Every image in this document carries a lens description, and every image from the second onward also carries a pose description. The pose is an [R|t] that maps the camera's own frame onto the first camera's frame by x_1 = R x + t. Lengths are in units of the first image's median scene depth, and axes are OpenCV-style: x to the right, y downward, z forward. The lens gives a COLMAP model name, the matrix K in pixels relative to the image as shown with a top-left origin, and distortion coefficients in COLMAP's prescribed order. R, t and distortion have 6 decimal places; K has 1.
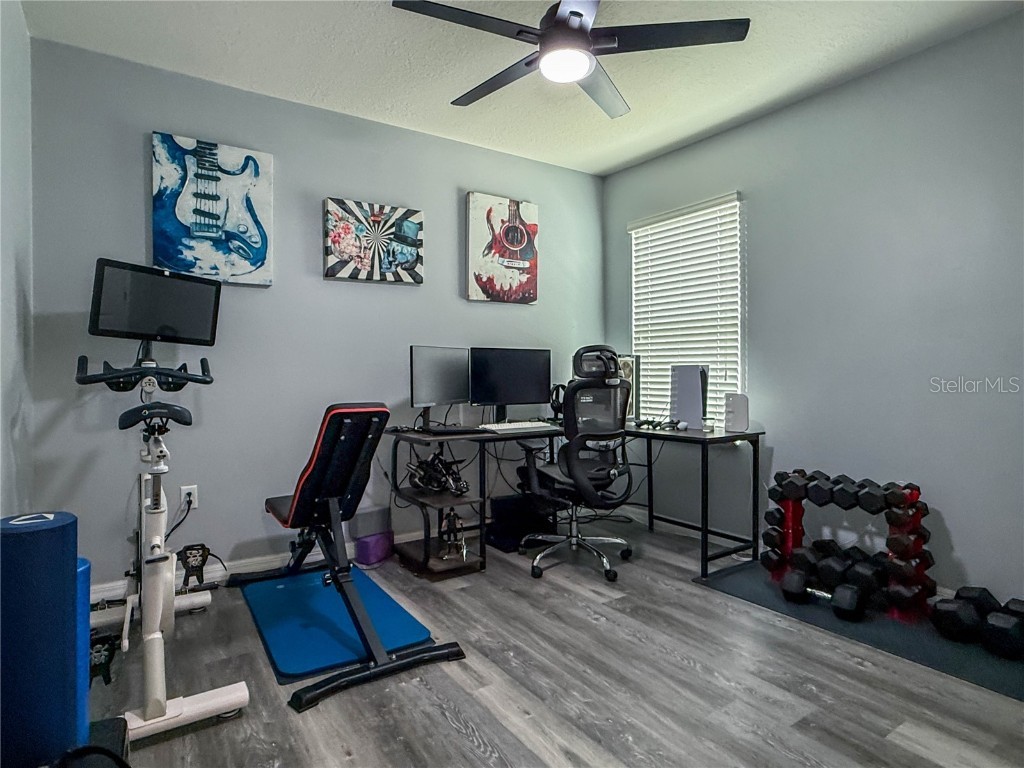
lens RADIAL K [[577.2, 0, 510.3], [0, 577.2, 378.0], [0, 0, 1]] dist [-0.013511, 0.001645]
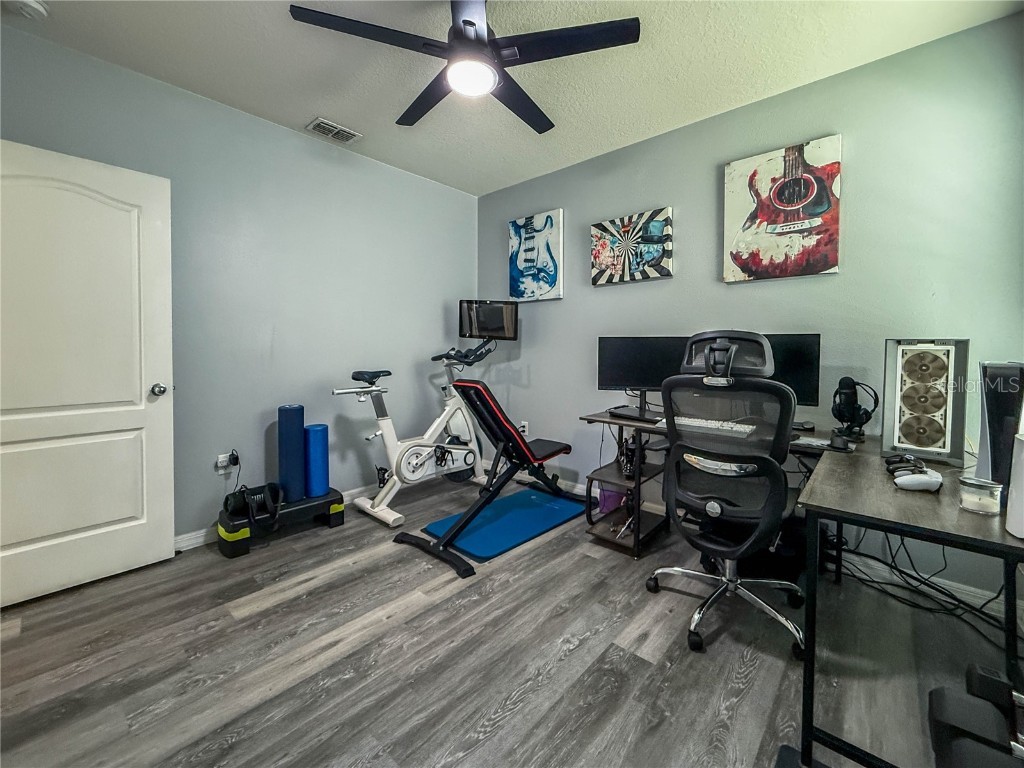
lens RADIAL K [[418.2, 0, 504.2], [0, 418.2, 362.5], [0, 0, 1]] dist [-0.000120, 0.000255]
pose [[0.245336, 0.036380, -0.968755, 0.567875], [-0.022729, 0.999237, 0.031769, -0.024583], [0.969172, 0.014224, 0.245975, 0.568943]]
